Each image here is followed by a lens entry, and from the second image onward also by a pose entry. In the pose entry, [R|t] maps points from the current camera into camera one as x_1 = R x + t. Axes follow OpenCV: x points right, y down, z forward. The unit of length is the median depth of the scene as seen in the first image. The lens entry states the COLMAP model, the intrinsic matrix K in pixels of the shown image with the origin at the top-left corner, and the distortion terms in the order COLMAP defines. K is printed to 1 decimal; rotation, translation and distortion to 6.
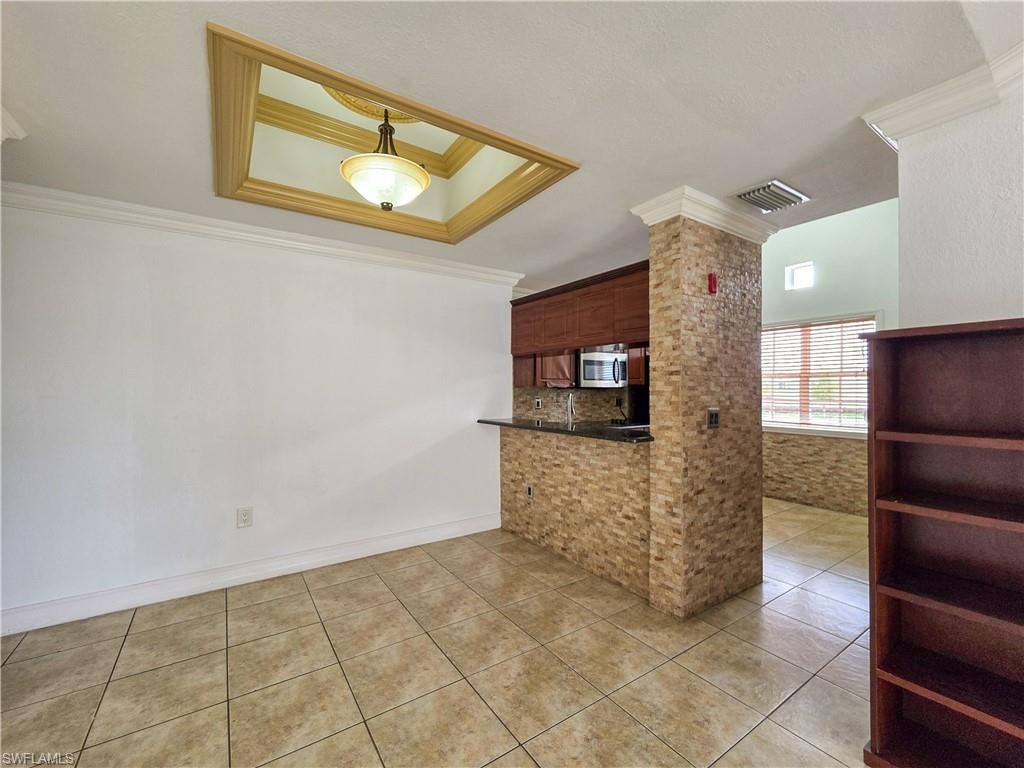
lens RADIAL K [[418.9, 0, 480.1], [0, 418.9, 384.0], [0, 0, 1]] dist [0.000677, -0.000061]
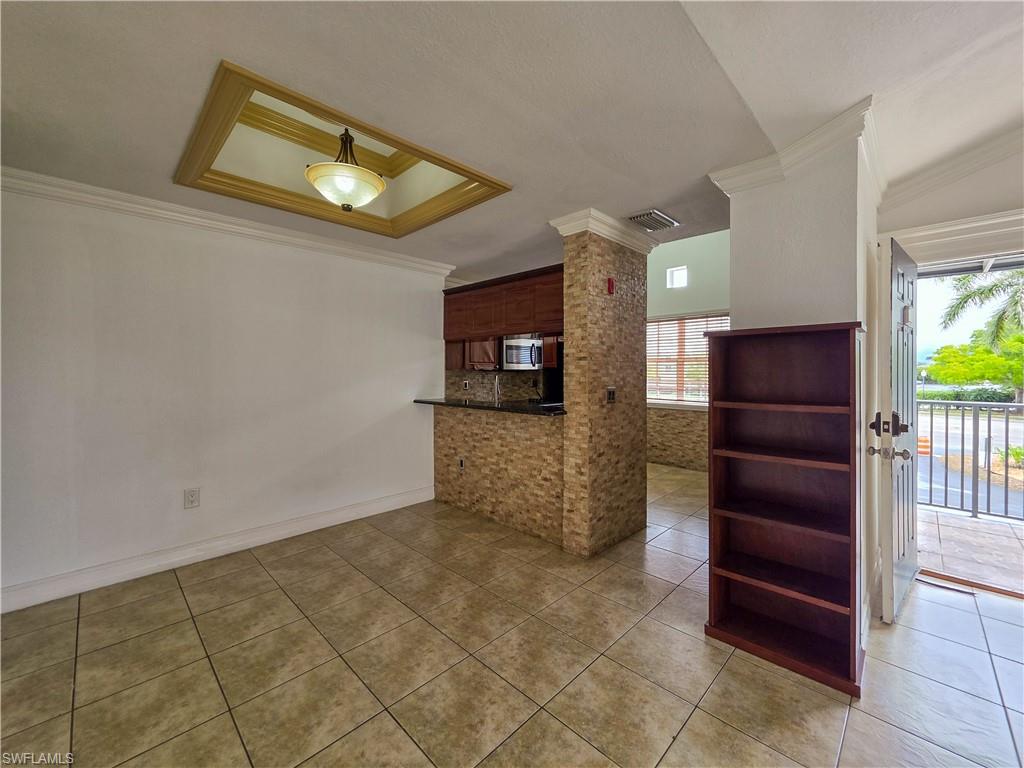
lens RADIAL K [[409.2, 0, 508.3], [0, 409.2, 365.4], [0, 0, 1]] dist [-0.001054, -0.000152]
pose [[0.966474, 0.004656, 0.256724, -0.051076], [-0.004002, 0.999987, -0.003071, -0.001385], [-0.256735, 0.001941, 0.966480, -0.096906]]
